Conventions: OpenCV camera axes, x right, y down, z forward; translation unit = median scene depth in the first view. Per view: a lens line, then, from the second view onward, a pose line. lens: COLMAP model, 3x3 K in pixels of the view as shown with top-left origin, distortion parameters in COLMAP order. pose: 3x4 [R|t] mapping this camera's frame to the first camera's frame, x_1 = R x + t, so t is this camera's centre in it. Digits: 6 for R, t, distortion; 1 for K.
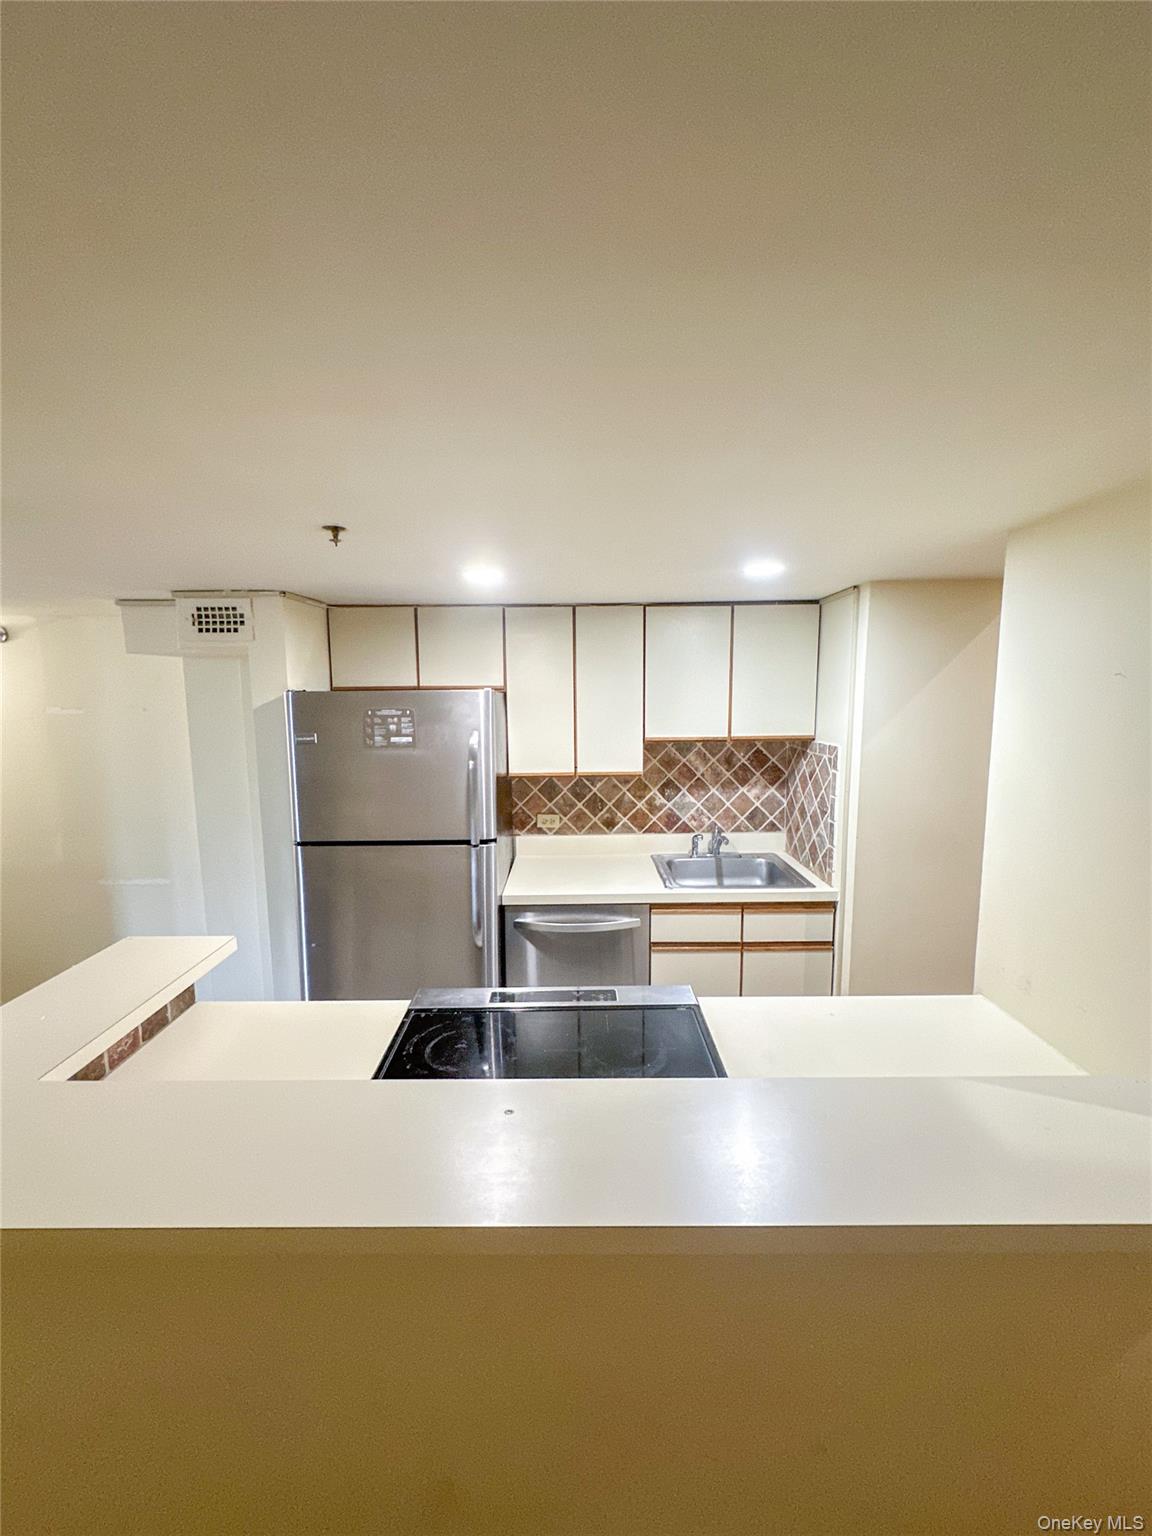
lens RADIAL K [[620.1, 0, 578.5], [0, 620.1, 773.6], [0, 0, 1]] dist [-0.002973, 0.000678]
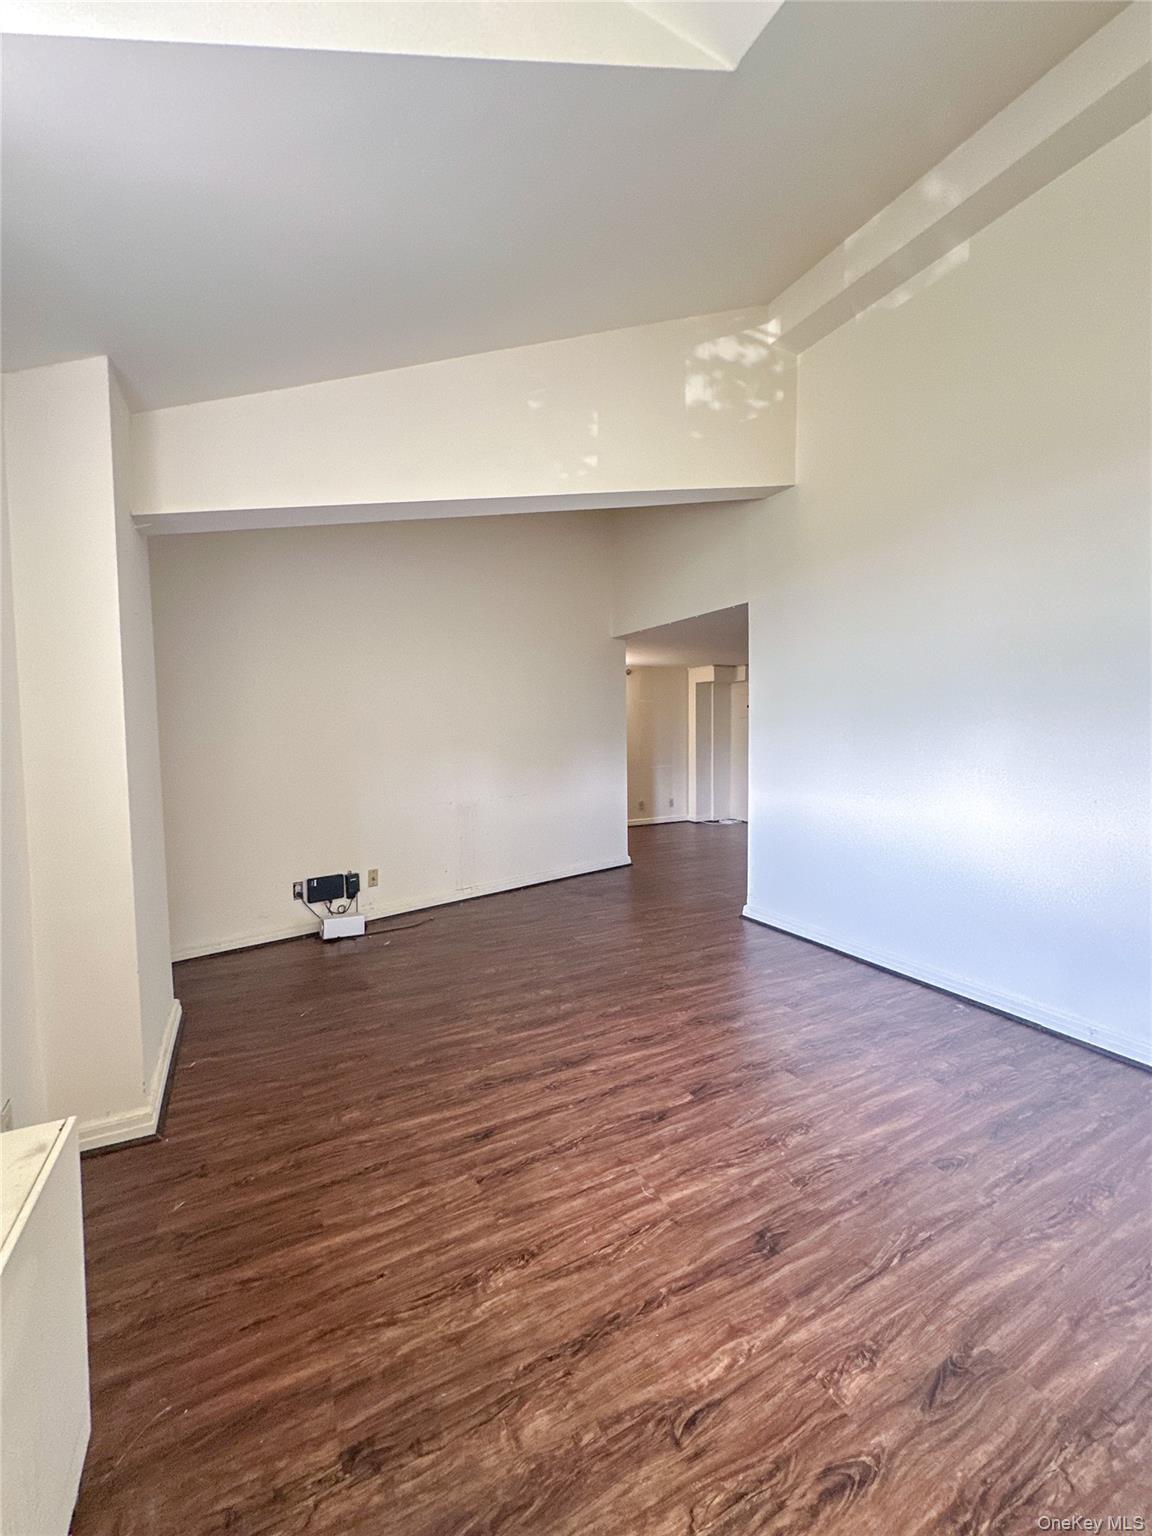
lens RADIAL K [[620.1, 0, 574.0], [0, 620.1, 777.7], [0, 0, 1]] dist [-0.002973, 0.000678]
pose [[0.881606, -0.041556, 0.470153, -2.592694], [0.071382, 0.996398, -0.045782, 0.359185], [-0.466557, 0.073922, 0.881397, -1.304702]]
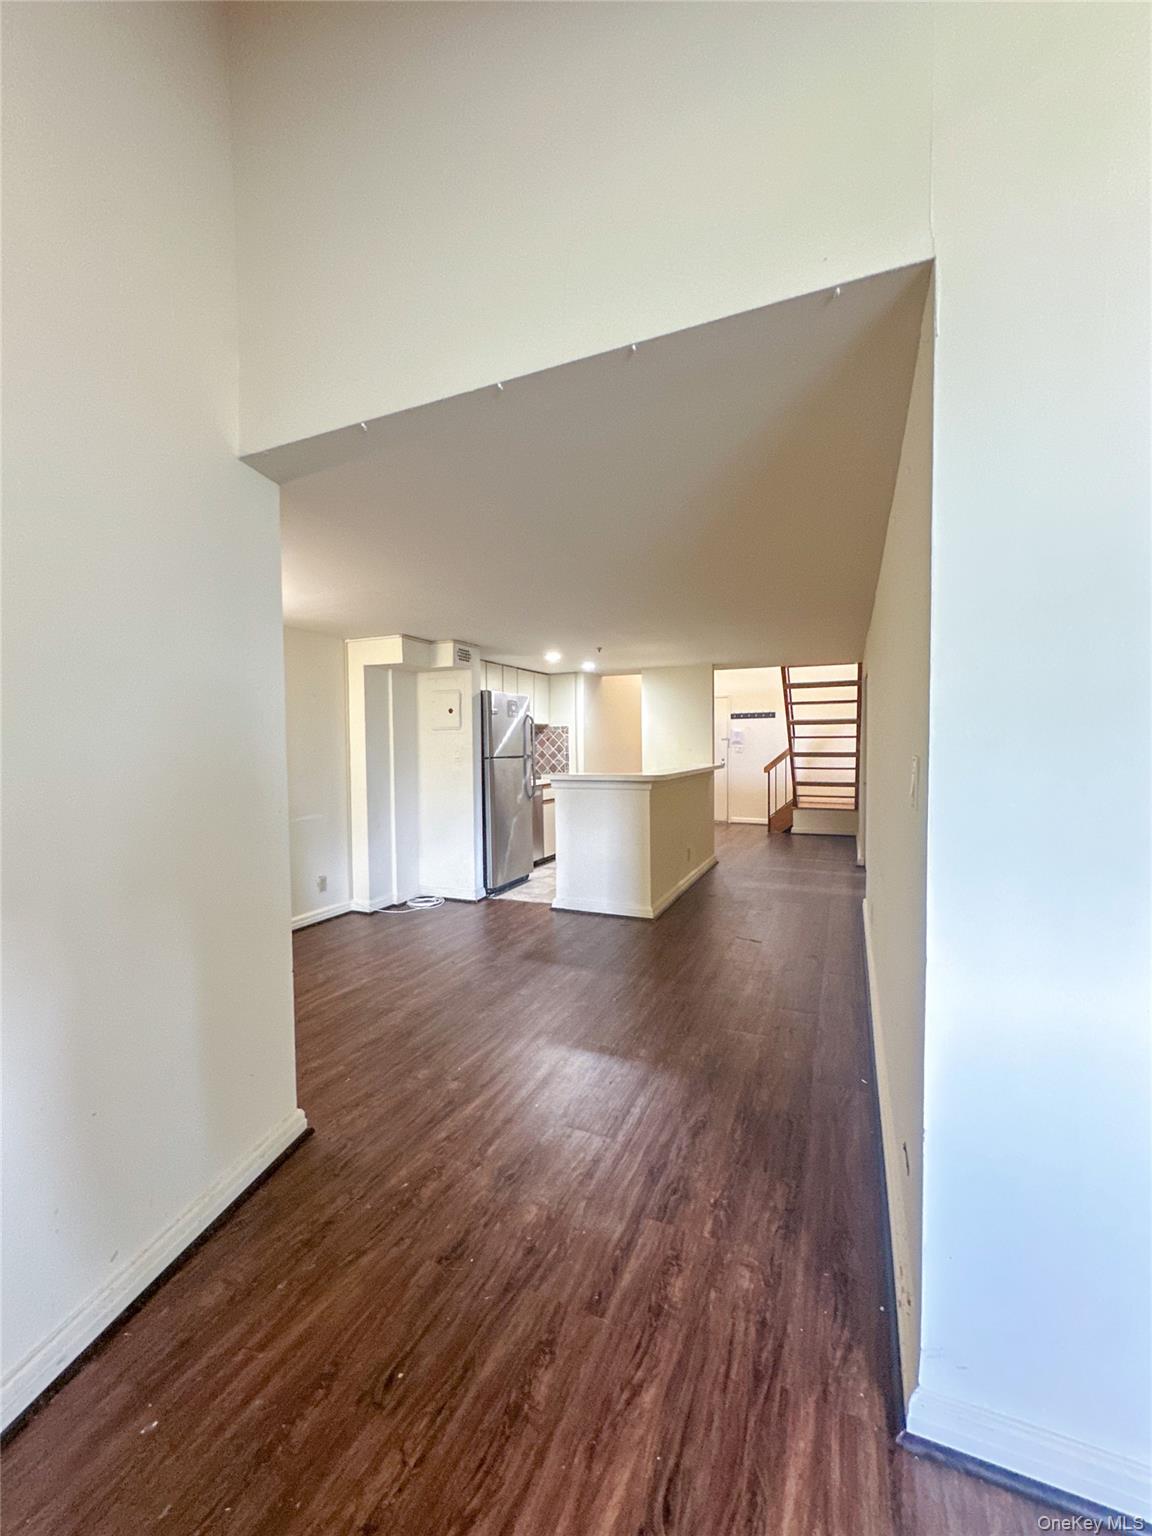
lens RADIAL K [[620.1, 0, 572.3], [0, 620.1, 771.1], [0, 0, 1]] dist [-0.002973, 0.000678]
pose [[0.399192, -0.034685, 0.916211, -1.972206], [0.132738, 0.990943, -0.020320, 0.201124], [-0.907208, 0.129728, 0.400180, -0.129803]]
